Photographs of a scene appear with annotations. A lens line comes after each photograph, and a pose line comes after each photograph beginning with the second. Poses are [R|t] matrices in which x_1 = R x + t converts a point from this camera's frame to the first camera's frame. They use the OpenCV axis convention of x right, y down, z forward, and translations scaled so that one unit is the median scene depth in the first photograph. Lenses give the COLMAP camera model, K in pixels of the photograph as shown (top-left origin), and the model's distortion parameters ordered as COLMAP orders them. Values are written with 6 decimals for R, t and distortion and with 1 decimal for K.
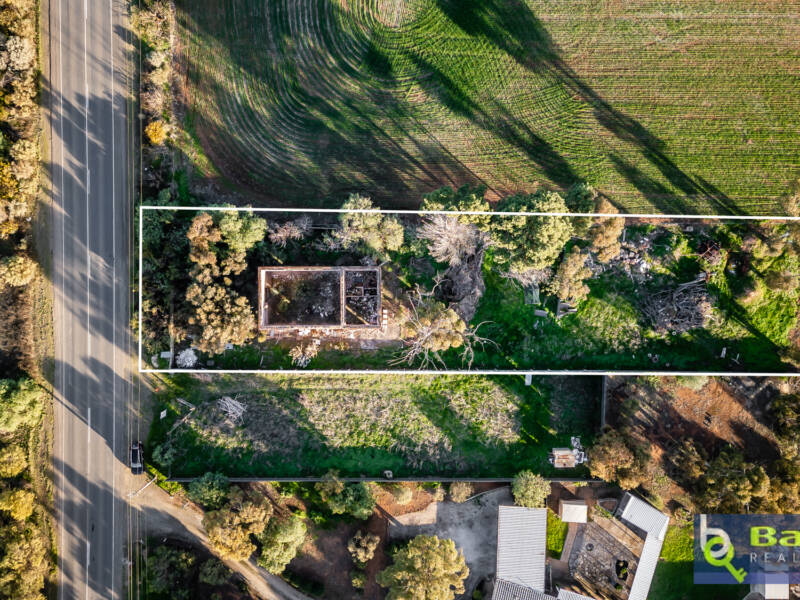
lens RADIAL K [[559.2, 0, 407.1], [0, 559.2, 298.9], [0, 0, 1]] dist [0.025564, -0.011893]
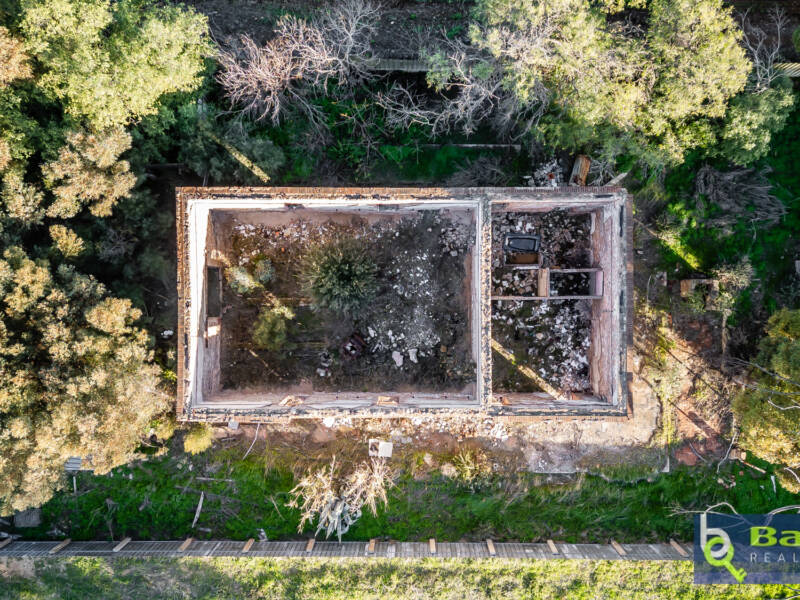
lens RADIAL K [[559.2, 0, 394.5], [0, 559.2, 301.4], [0, 0, 1]] dist [0.025564, -0.011893]
pose [[0.999755, 0.005968, -0.021319, -0.150400], [-0.005777, 0.999943, 0.008991, -0.005115], [0.021371, -0.008865, 0.999732, 0.709577]]
